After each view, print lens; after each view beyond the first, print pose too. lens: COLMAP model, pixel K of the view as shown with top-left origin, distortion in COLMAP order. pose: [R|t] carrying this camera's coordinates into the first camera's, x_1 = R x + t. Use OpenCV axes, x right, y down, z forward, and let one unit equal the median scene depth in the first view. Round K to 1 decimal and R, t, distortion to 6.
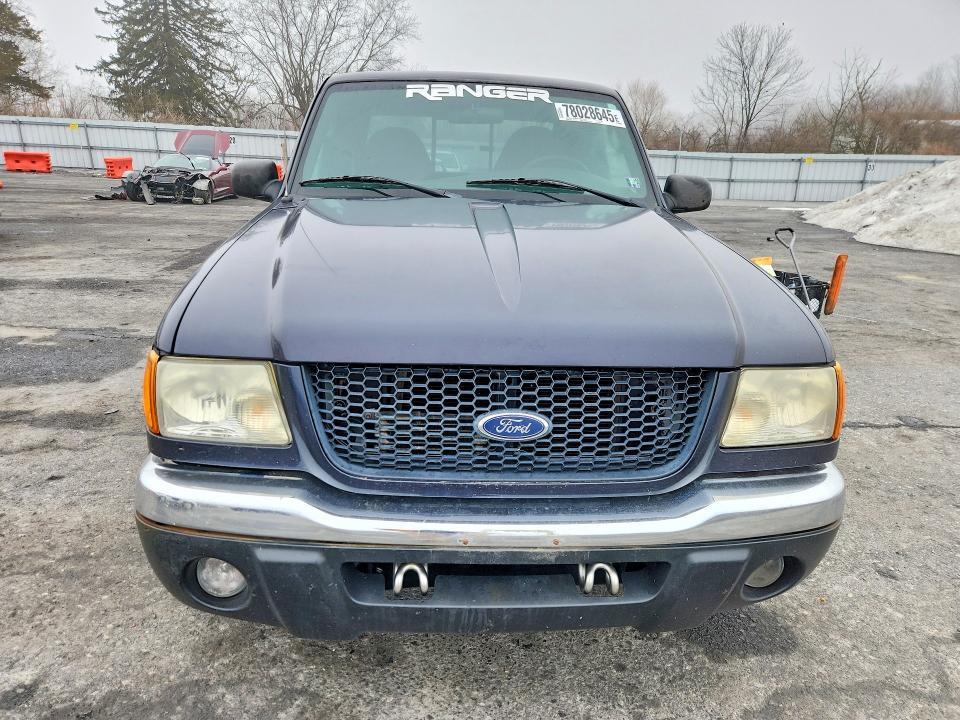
lens RADIAL K [[651.9, 0, 488.1], [0, 651.9, 363.1], [0, 0, 1]] dist [0.071474, -0.061201]
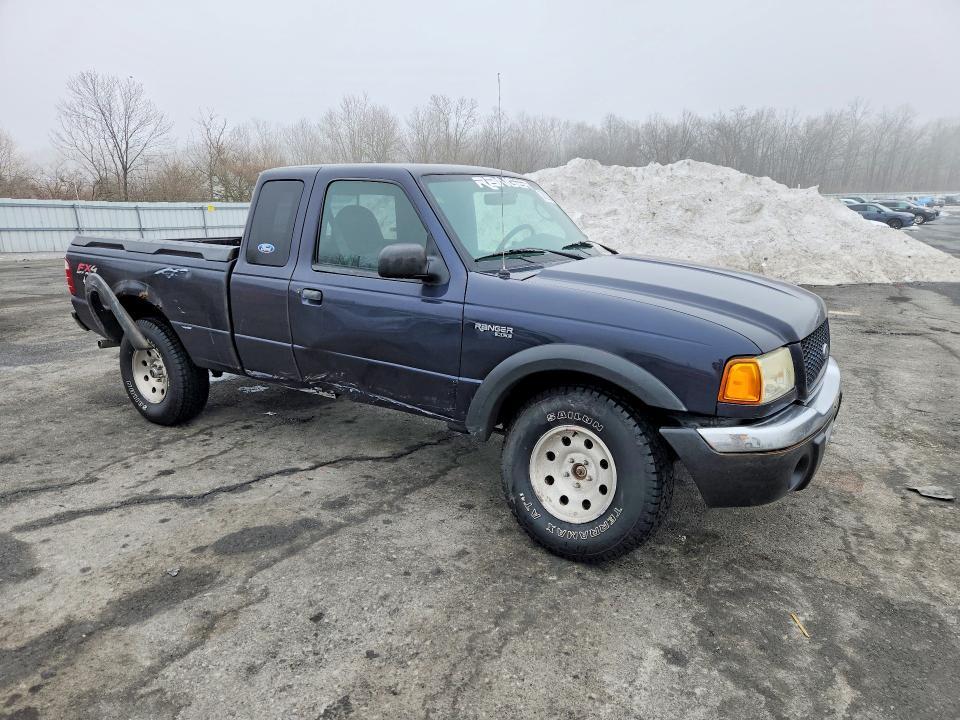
lens RADIAL K [[651.9, 0, 488.1], [0, 651.9, 363.1], [0, 0, 1]] dist [0.071474, -0.061201]
pose [[0.584440, -0.214955, 0.782447, -0.144430], [0.261990, 0.962618, 0.068761, -0.019124], [-0.767978, 0.164807, 0.618909, 0.030612]]
